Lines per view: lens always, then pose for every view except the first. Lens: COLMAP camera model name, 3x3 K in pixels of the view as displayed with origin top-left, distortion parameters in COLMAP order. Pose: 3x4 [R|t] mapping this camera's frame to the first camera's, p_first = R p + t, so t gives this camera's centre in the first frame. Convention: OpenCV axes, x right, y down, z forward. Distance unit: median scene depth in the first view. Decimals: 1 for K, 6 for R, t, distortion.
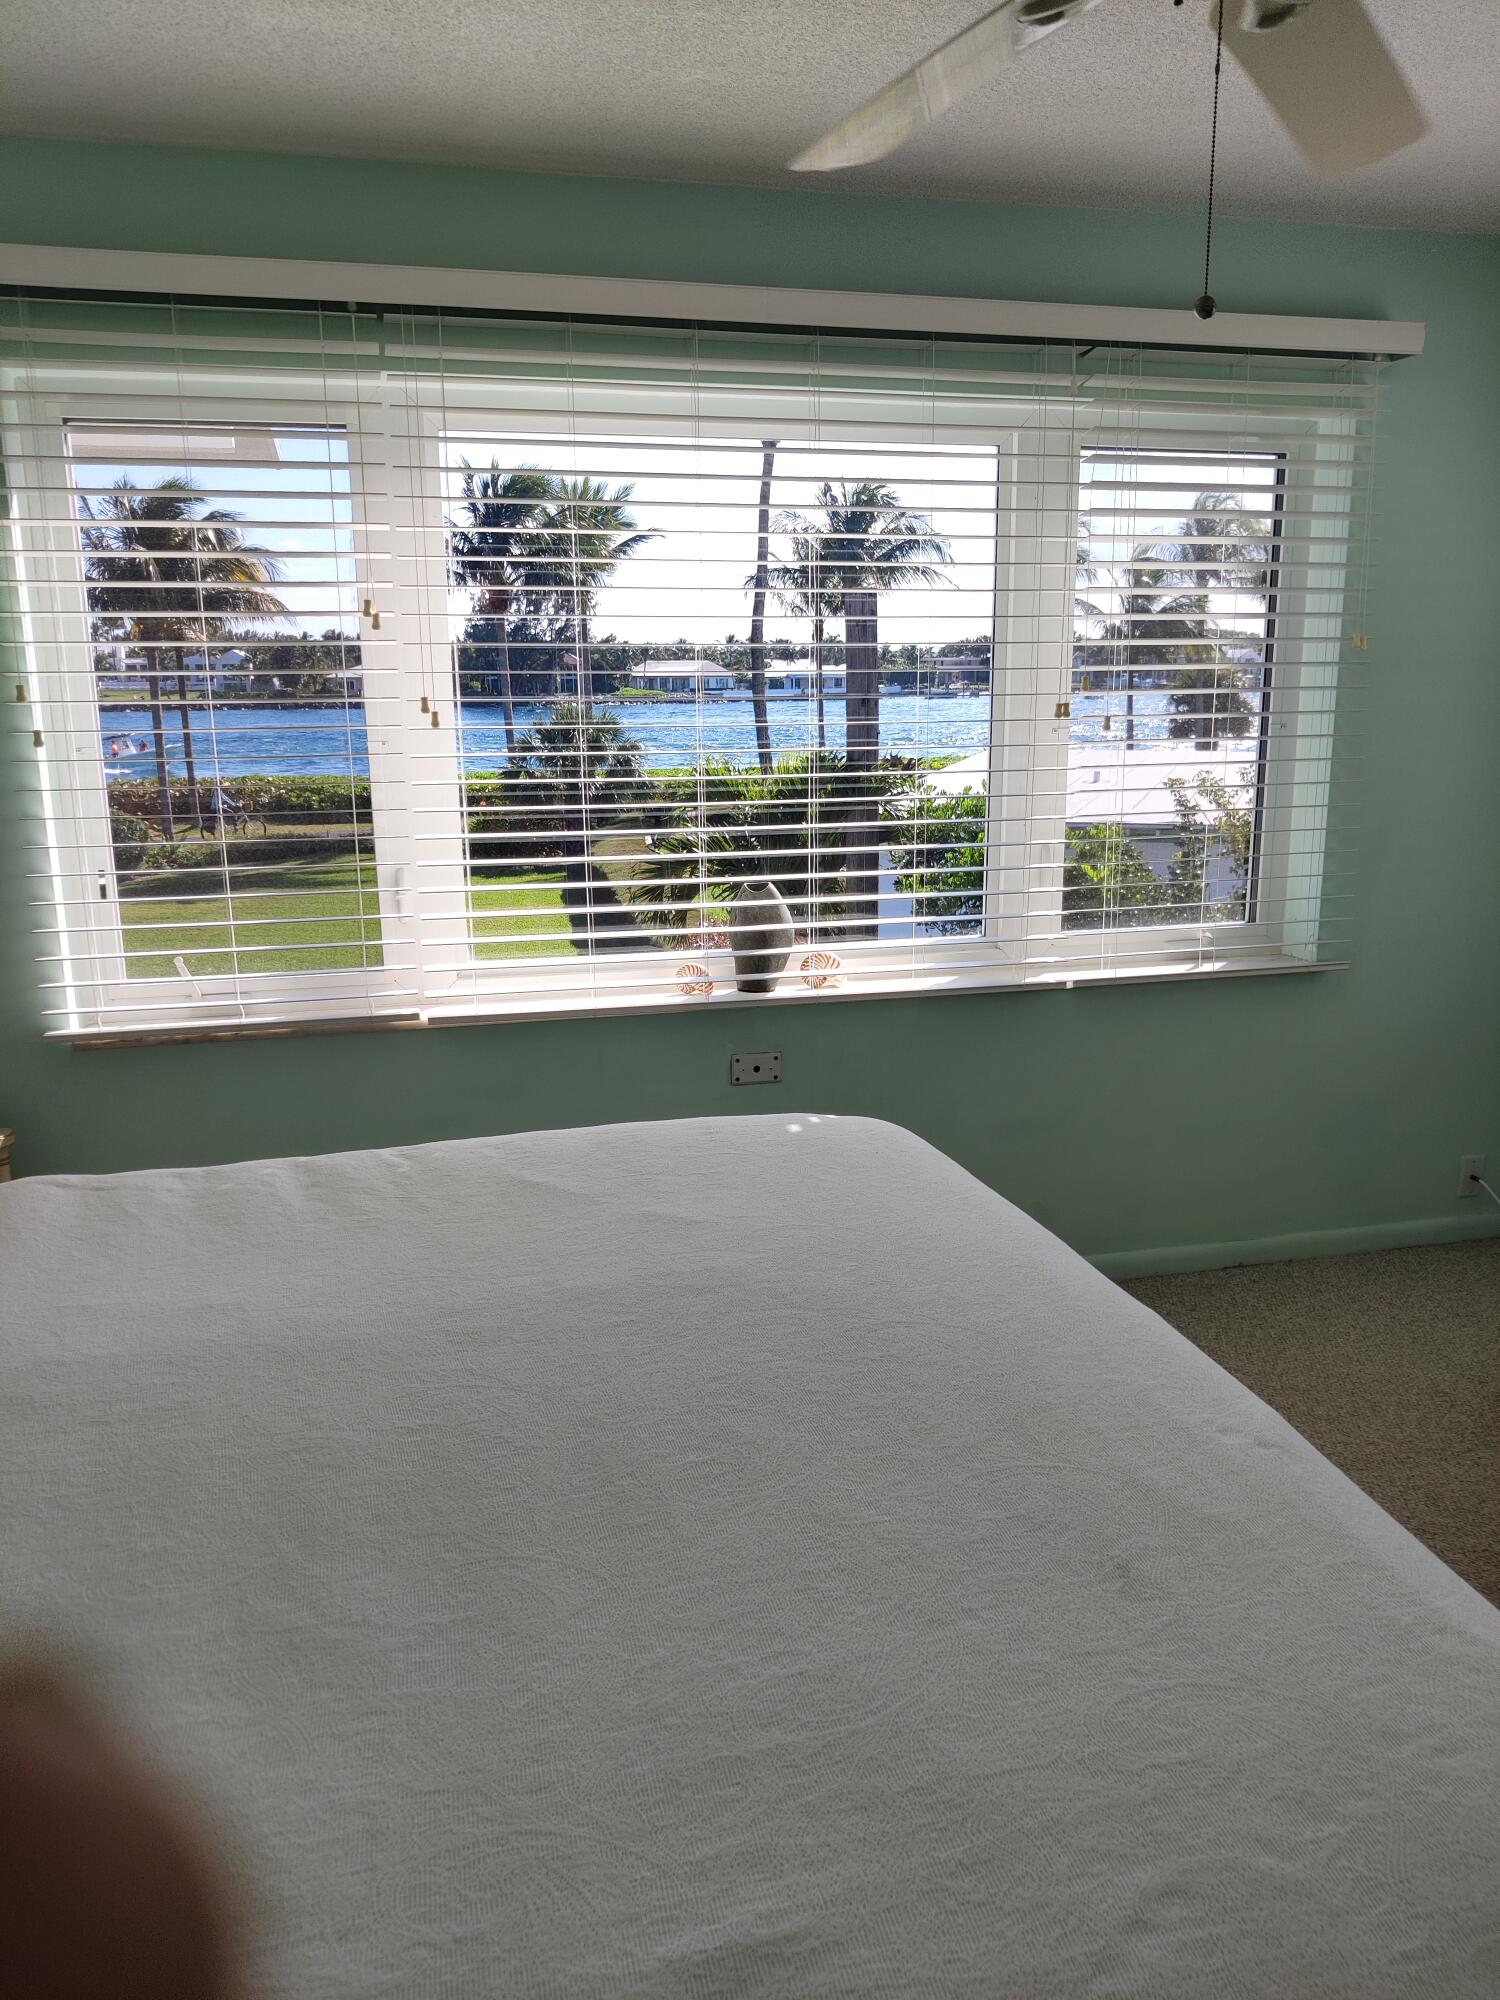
lens RADIAL K [[1537.6, 0, 750.1], [0, 1537.6, 1052.3], [0, 0, 1]] dist [-0.000331, 0.054877]
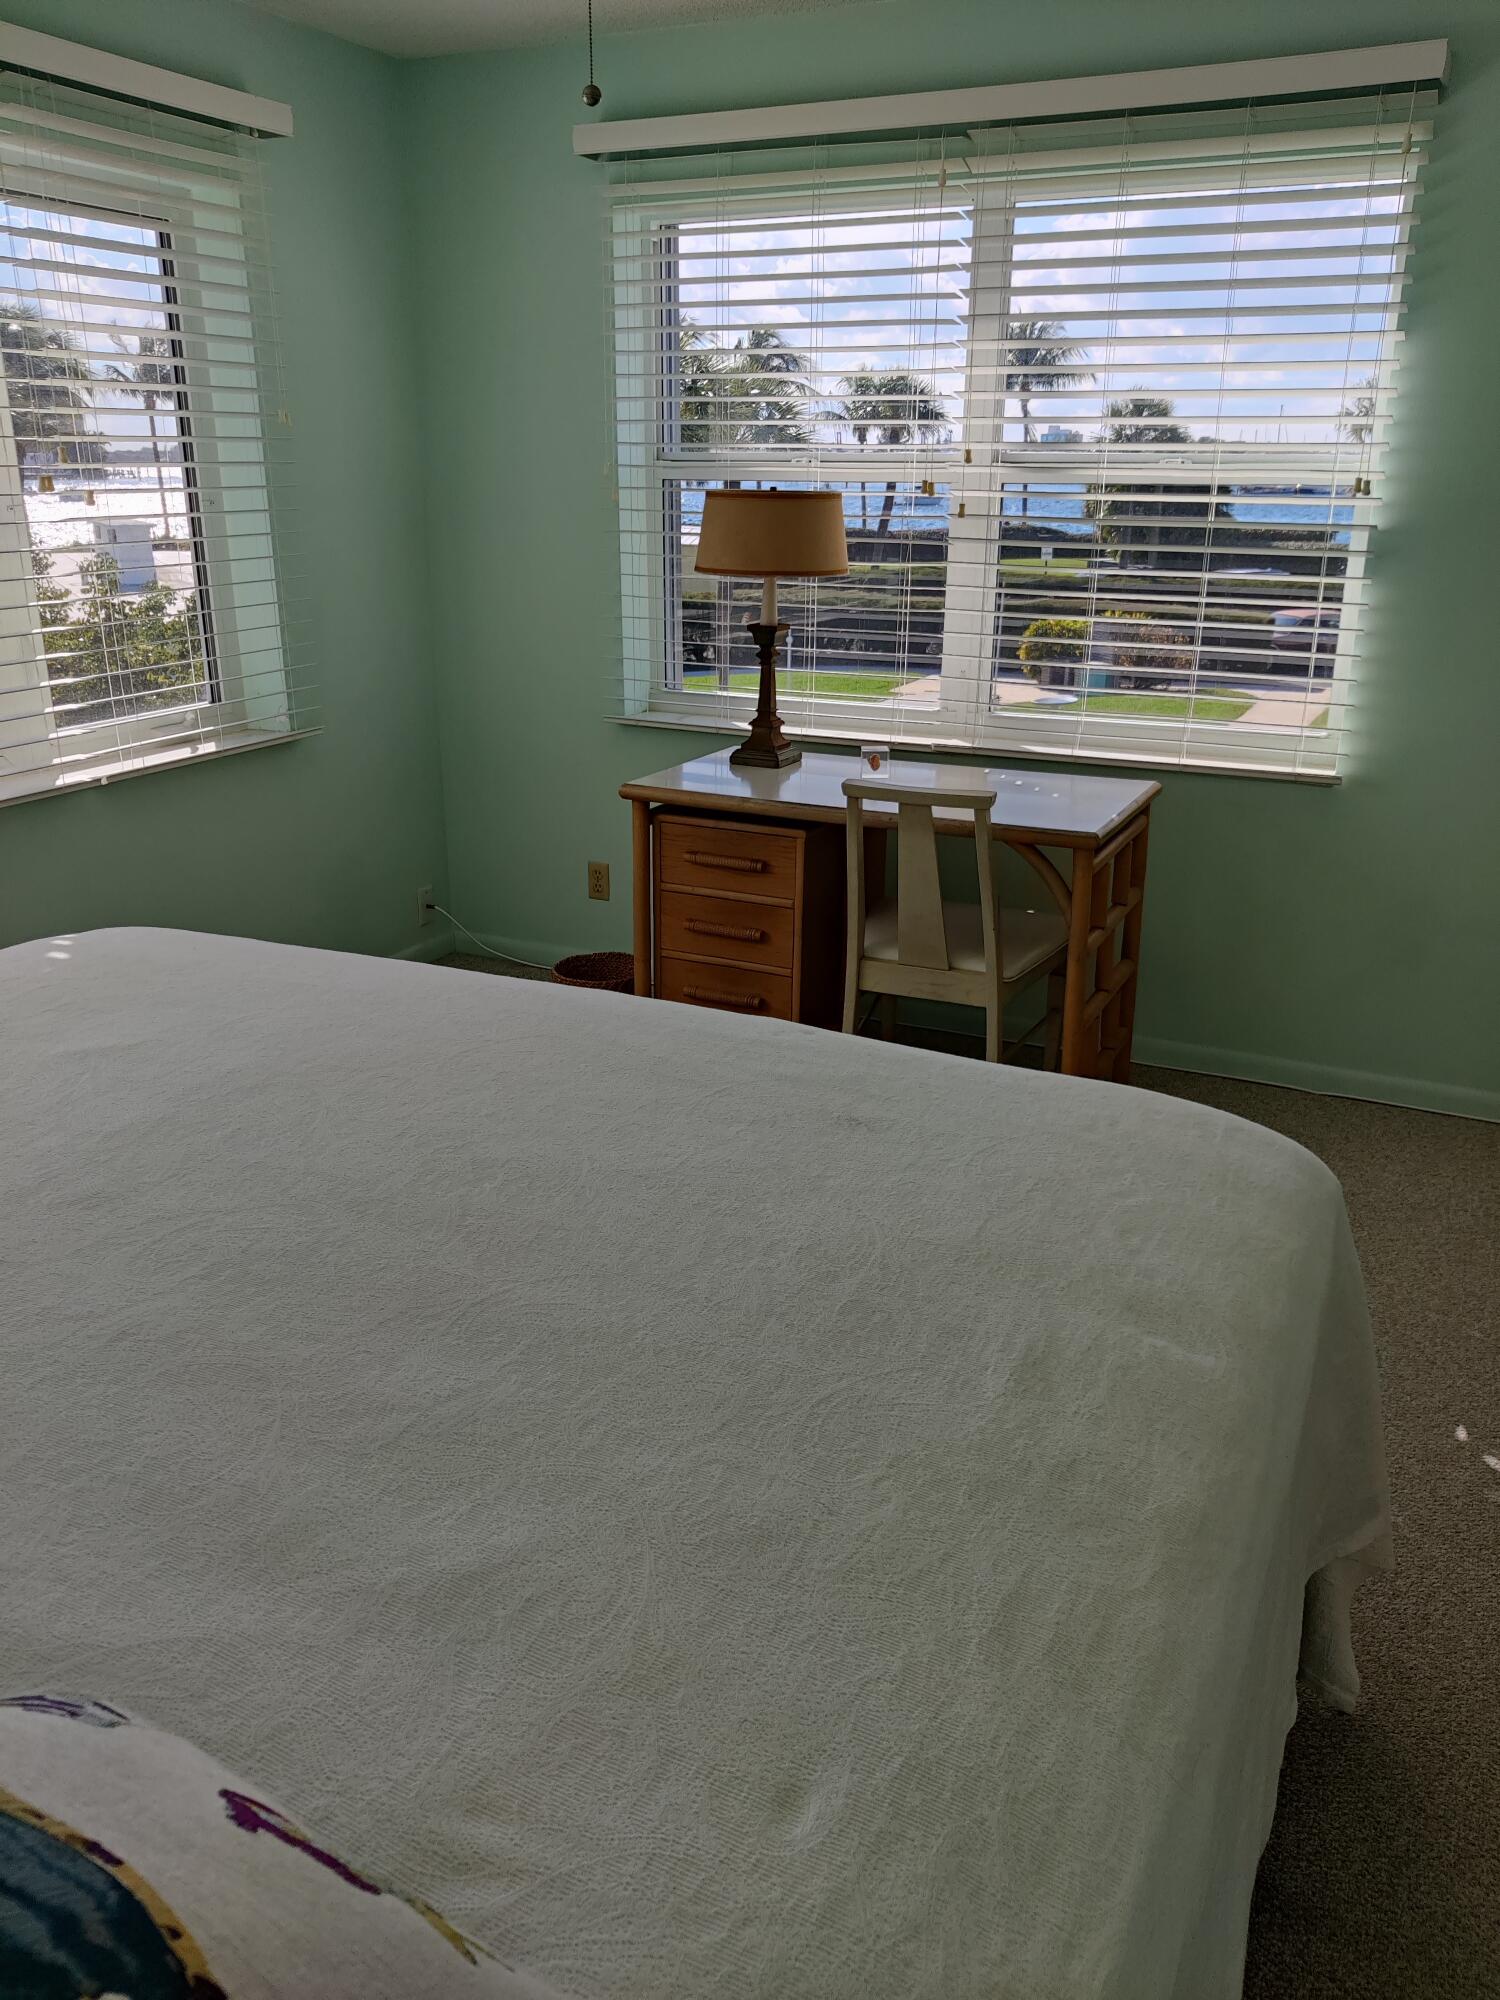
lens RADIAL K [[1523.1, 0, 750.0], [0, 1523.1, 1000.0], [0, 0, 1]] dist [0.078799, -0.053900]
pose [[0.639823, -0.248026, 0.727399, -0.267095], [0.181624, 0.968479, 0.170471, -0.002854], [-0.746752, 0.023041, 0.664703, 0.066786]]
